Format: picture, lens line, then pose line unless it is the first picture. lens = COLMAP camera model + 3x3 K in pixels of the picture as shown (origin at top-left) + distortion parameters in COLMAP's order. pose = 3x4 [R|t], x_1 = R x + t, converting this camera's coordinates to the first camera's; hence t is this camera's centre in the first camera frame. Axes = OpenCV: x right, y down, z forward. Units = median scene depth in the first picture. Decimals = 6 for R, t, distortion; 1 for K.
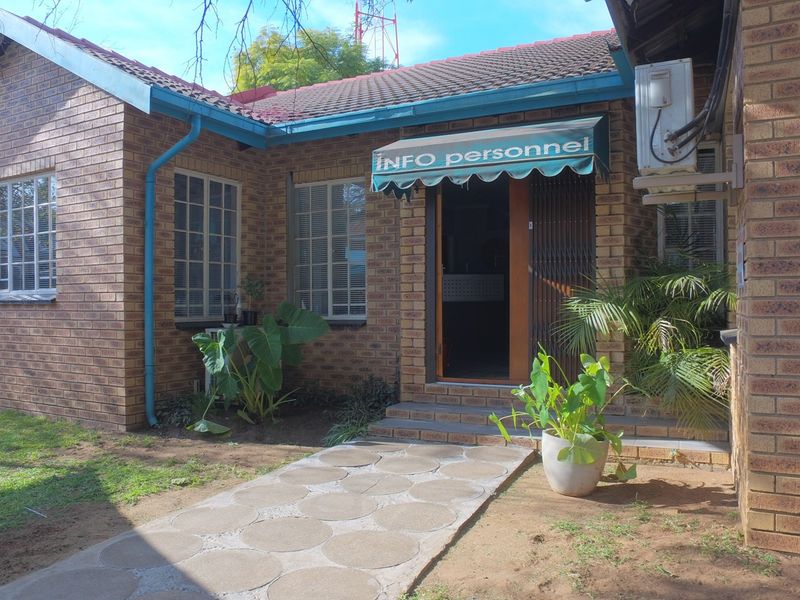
lens RADIAL K [[579.1, 0, 398.7], [0, 579.1, 299.6], [0, 0, 1]] dist [0.003585, 0.016922]
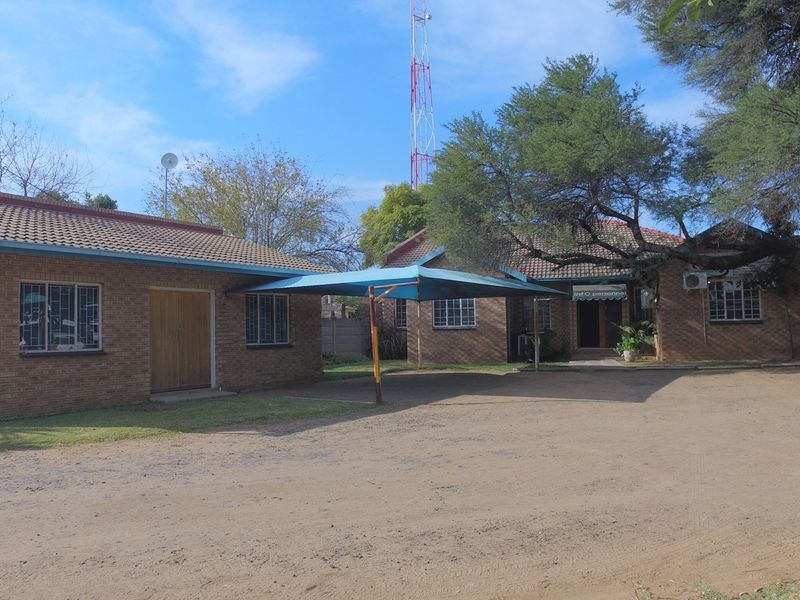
lens RADIAL K [[579.1, 0, 400.4], [0, 579.1, 300.3], [0, 0, 1]] dist [0.003585, 0.016922]
pose [[0.975914, -0.001598, 0.218149, -2.434404], [0.013086, 0.998601, -0.051227, 0.007277], [-0.217762, 0.052848, 0.974570, -3.124729]]
